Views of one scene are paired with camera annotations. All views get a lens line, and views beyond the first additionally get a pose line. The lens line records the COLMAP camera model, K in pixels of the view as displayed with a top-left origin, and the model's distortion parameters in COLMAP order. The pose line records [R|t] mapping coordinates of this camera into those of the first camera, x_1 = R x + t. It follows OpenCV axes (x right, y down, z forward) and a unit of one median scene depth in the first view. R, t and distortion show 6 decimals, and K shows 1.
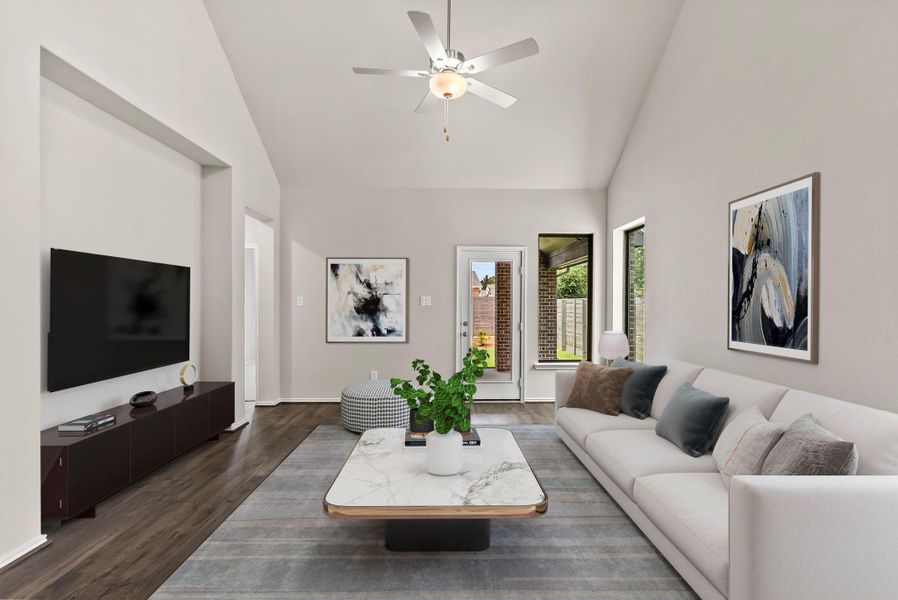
lens RADIAL K [[416.1, 0, 455.8], [0, 416.1, 303.2], [0, 0, 1]] dist [-0.003819, 0.000049]
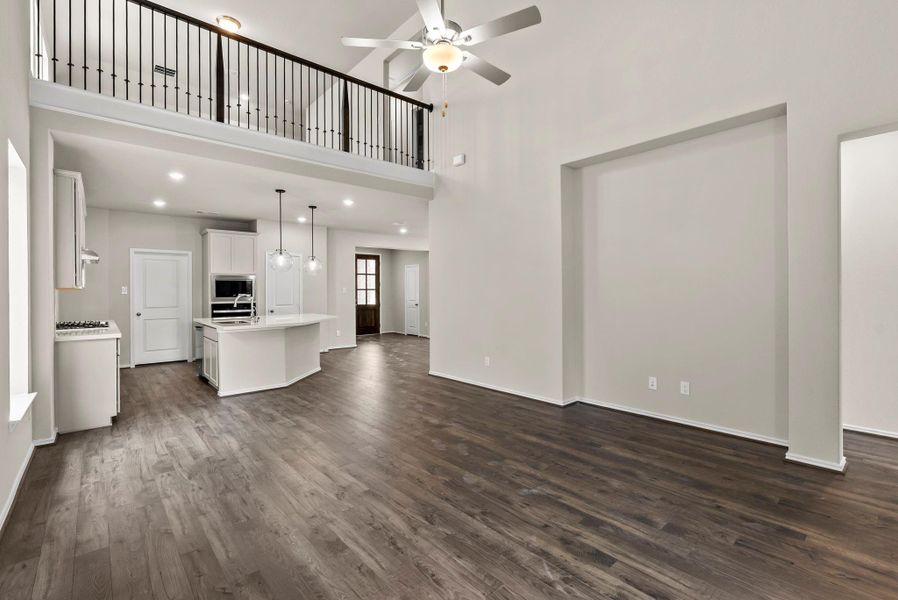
lens RADIAL K [[413.3, 0, 457.0], [0, 413.3, 293.6], [0, 0, 1]] dist [-0.003995, 0.000095]
pose [[-0.768050, 0.007159, -0.640350, 0.553860], [0.009345, 0.999956, -0.000029, 0.010796], [0.640322, -0.006007, -0.768083, 1.731399]]
